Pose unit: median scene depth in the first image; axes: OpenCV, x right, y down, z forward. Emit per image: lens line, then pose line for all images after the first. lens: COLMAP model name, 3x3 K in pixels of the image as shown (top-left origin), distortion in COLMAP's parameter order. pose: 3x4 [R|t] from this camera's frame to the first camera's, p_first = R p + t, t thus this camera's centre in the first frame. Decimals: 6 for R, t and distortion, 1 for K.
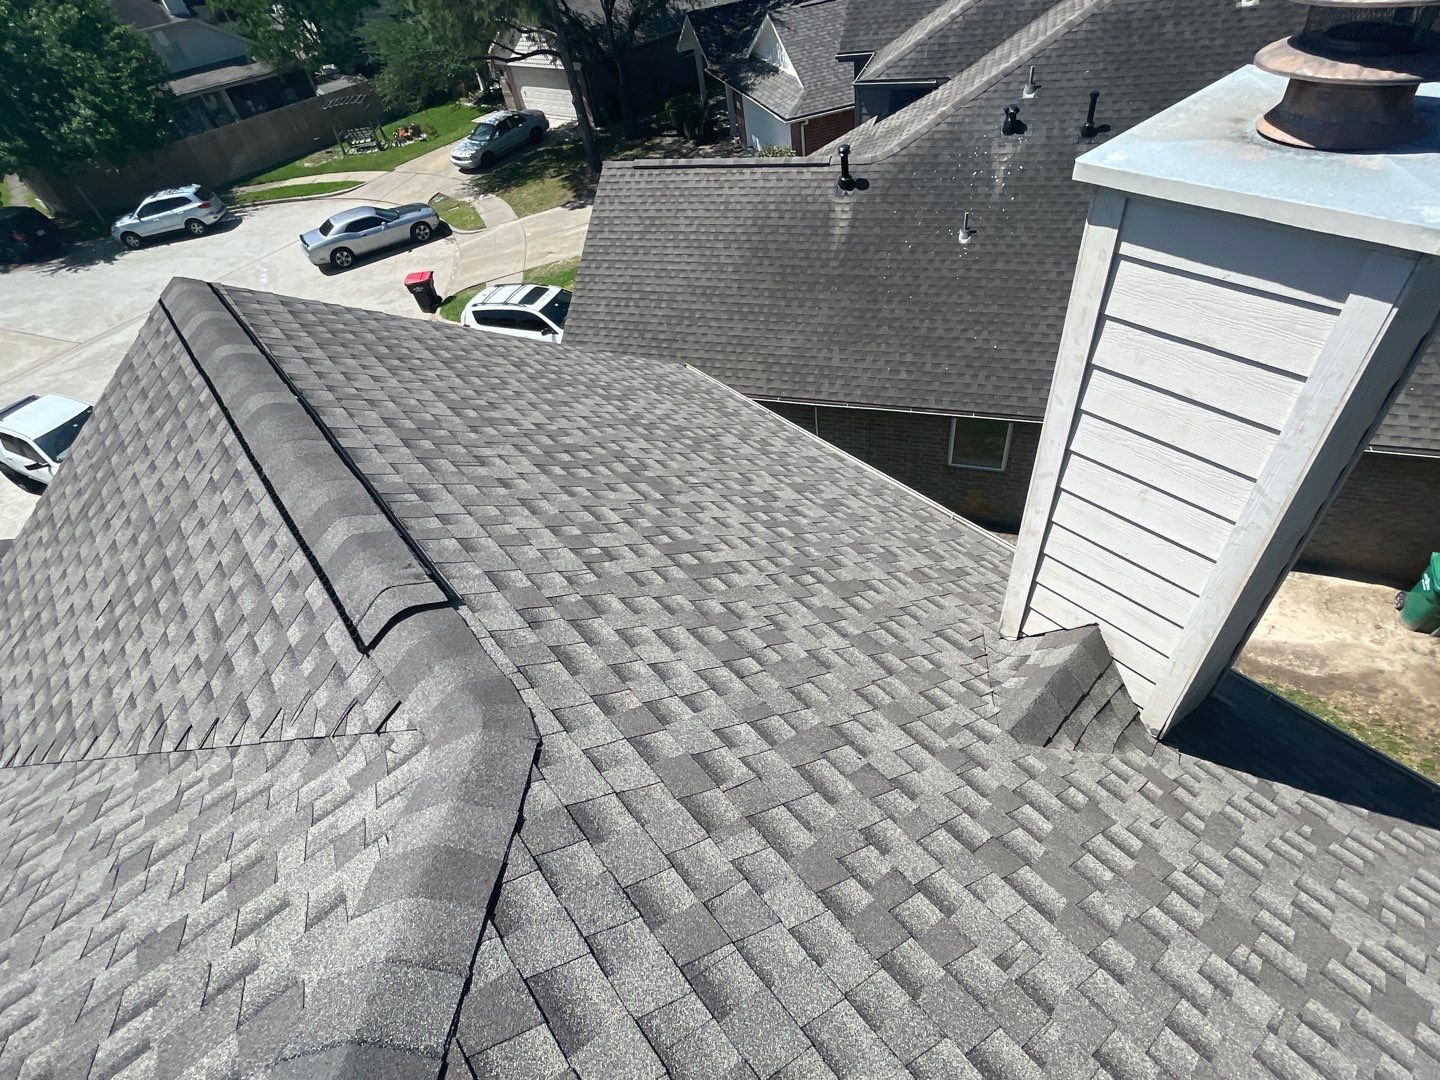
lens RADIAL K [[729.6, 0, 731.6], [0, 729.6, 546.8], [0, 0, 1]] dist [-0.016213, 0.011495]
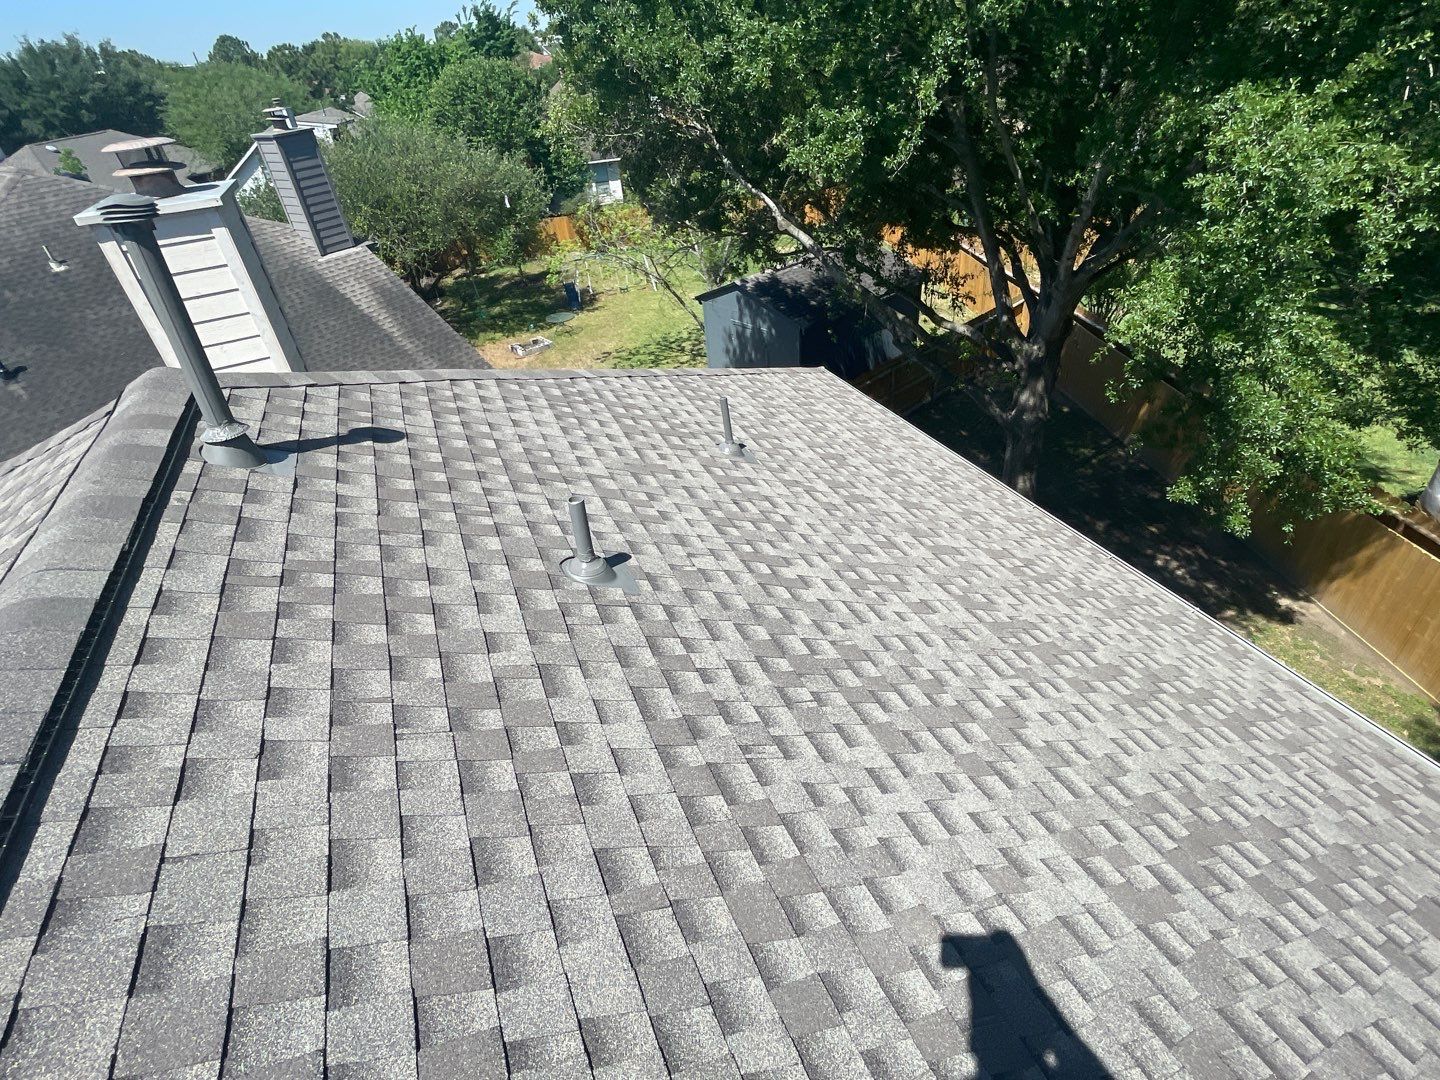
lens RADIAL K [[732.2, 0, 717.3], [0, 732.2, 547.2], [0, 0, 1]] dist [-0.003126, 0.001341]
pose [[0.297952, -0.479146, 0.825617, -0.692408], [0.715042, 0.685021, 0.139504, 0.687262], [-0.632407, 0.548785, 0.546713, -0.520461]]
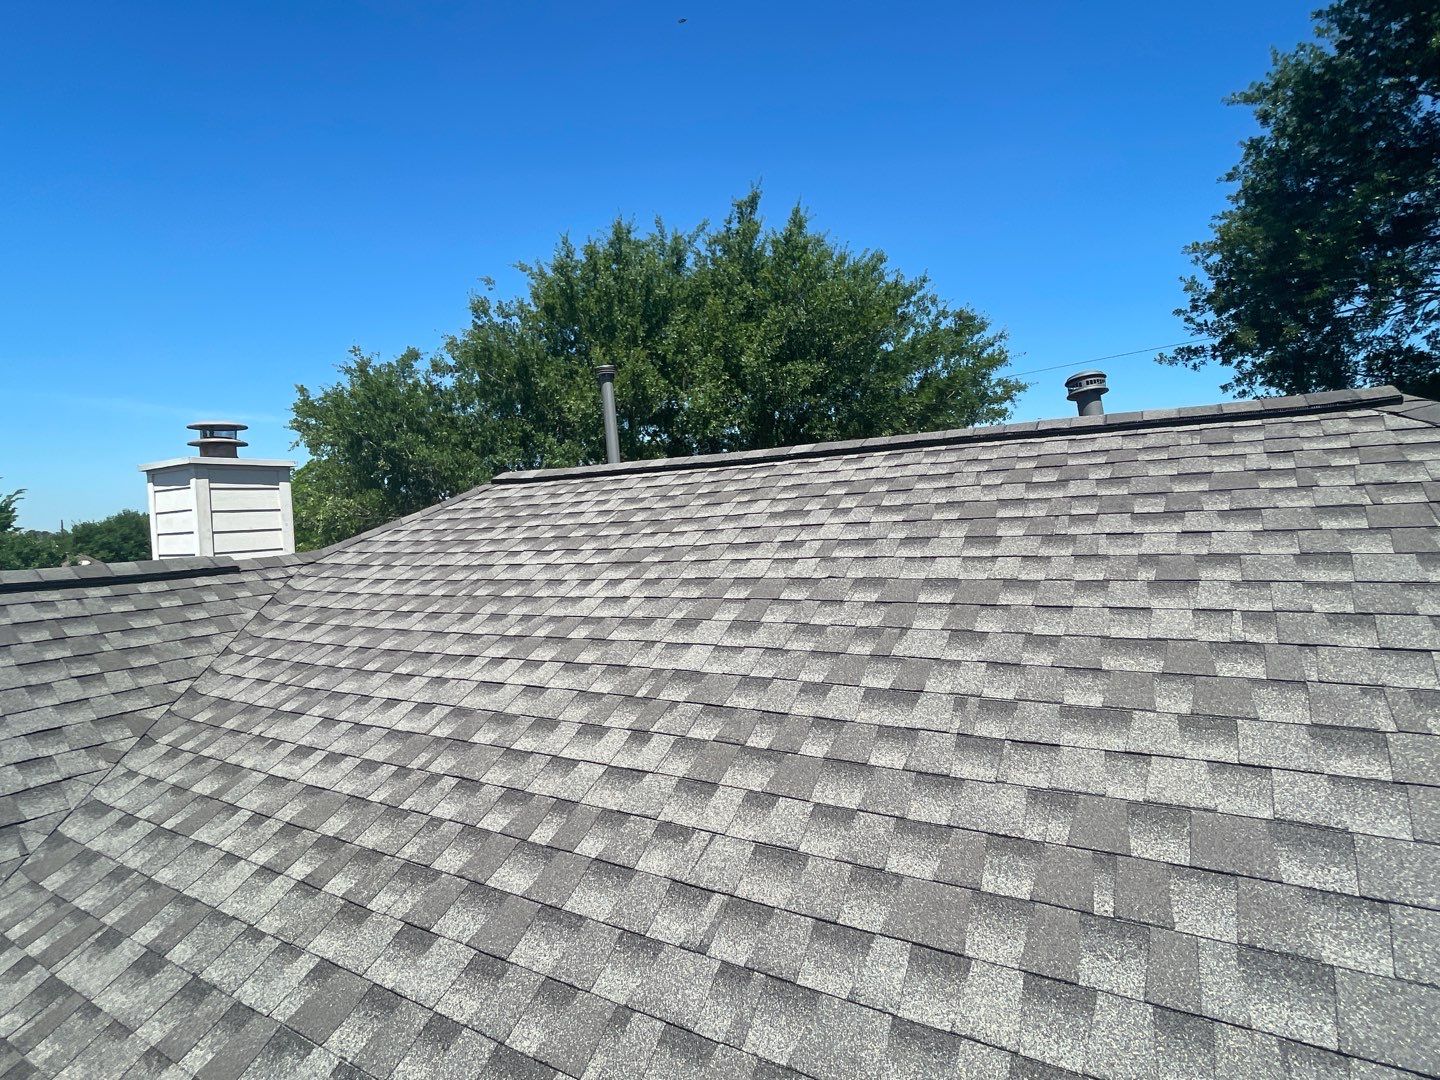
lens RADIAL K [[748.2, 0, 714.3], [0, 748.2, 543.0], [0, 0, 1]] dist [-0.019976, 0.012577]
pose [[-0.304804, 0.103656, 0.946757, -1.462387], [0.734023, 0.658984, 0.164166, 0.369877], [-0.606881, 0.744980, -0.276947, 0.406305]]
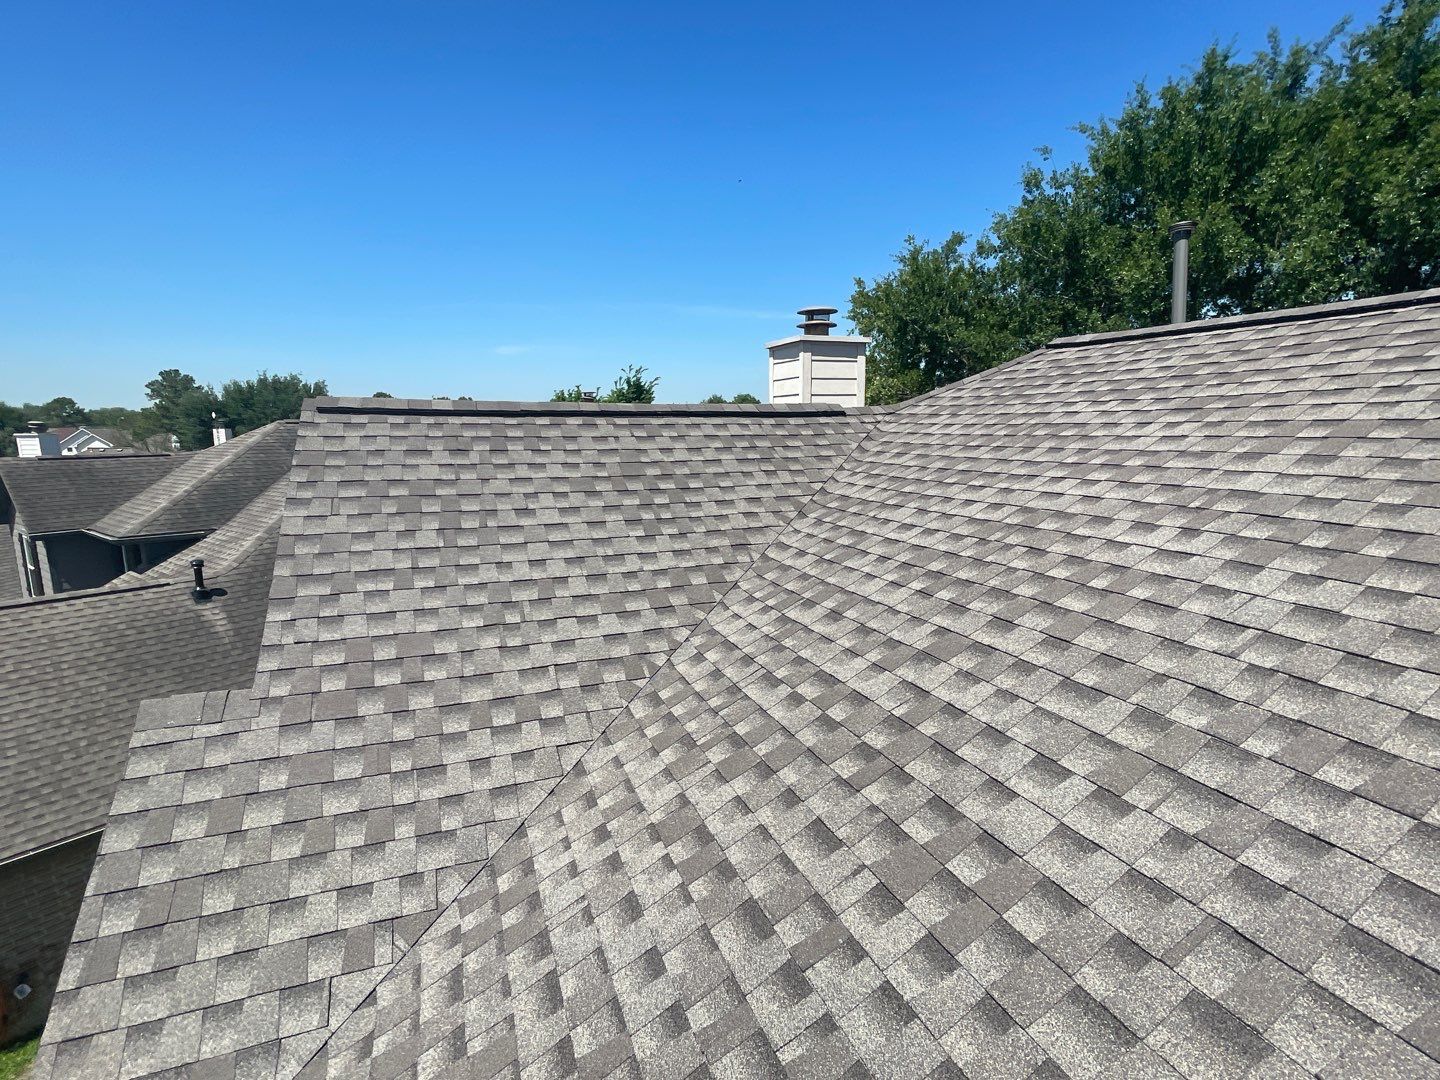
lens RADIAL K [[732.2, 0, 717.3], [0, 732.2, 547.2], [0, 0, 1]] dist [-0.003126, 0.001341]
pose [[0.331940, -0.038275, 0.942524, -1.662724], [0.648524, 0.734841, -0.198557, 0.379593], [-0.685005, 0.677158, 0.268746, 0.514402]]
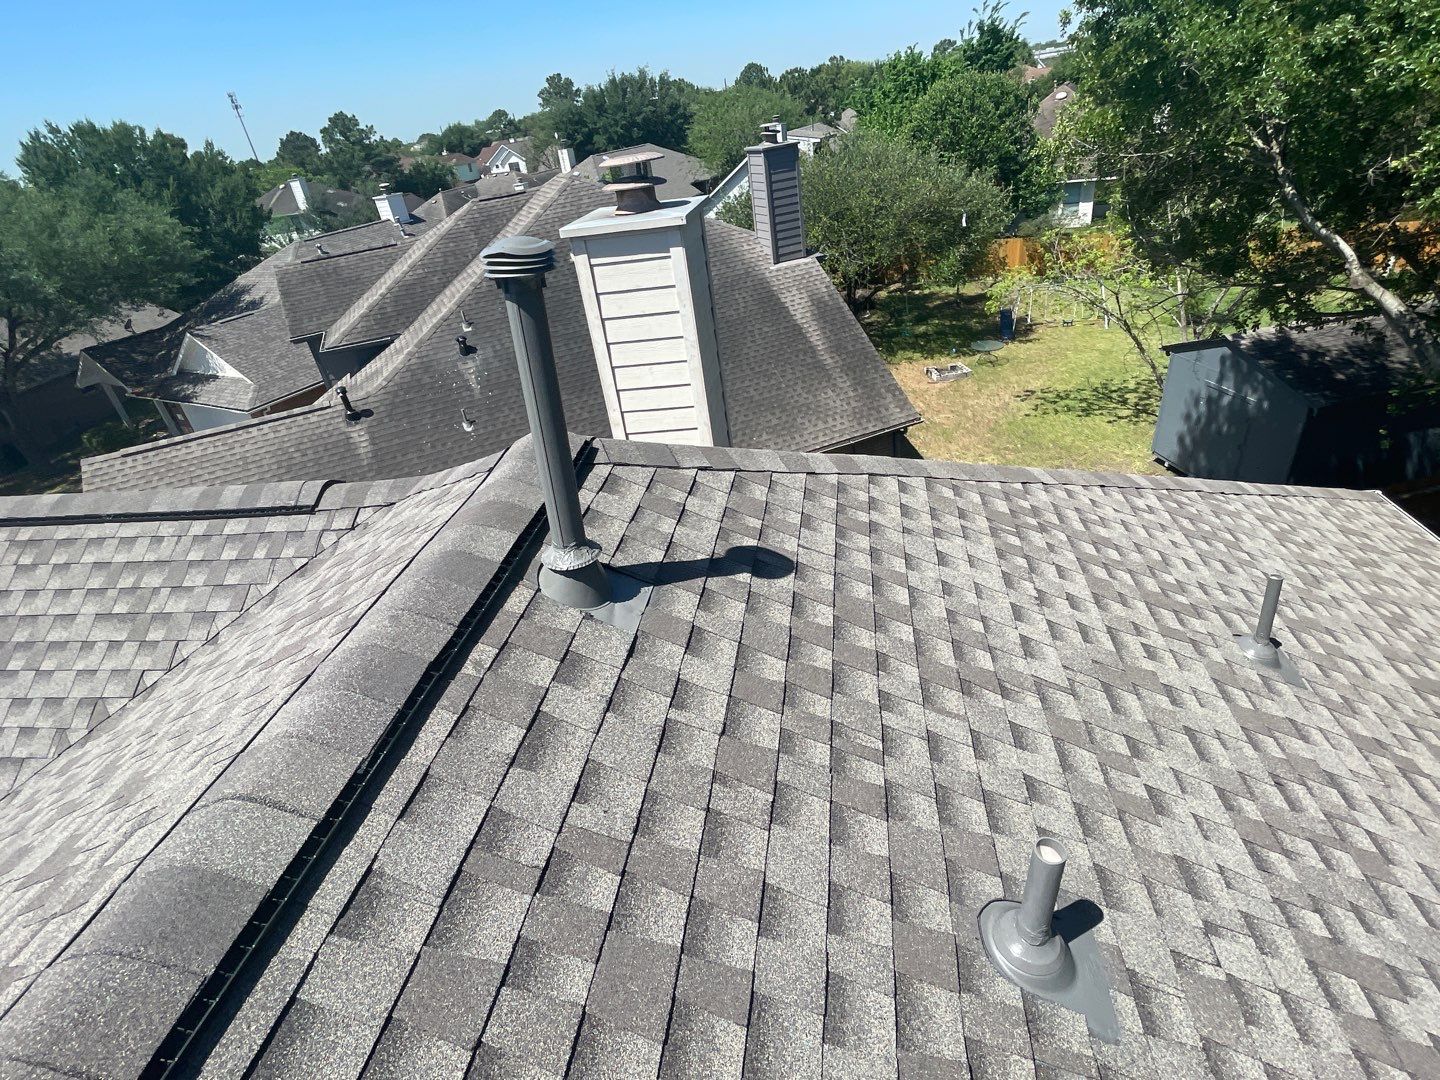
lens RADIAL K [[728.3, 0, 723.9], [0, 728.3, 543.5], [0, 0, 1]] dist [-0.003041, 0.000762]
pose [[0.745745, -0.325156, 0.581496, -0.434827], [0.499958, 0.850017, -0.165870, 0.516533], [-0.440348, 0.414421, 0.796460, -0.369382]]
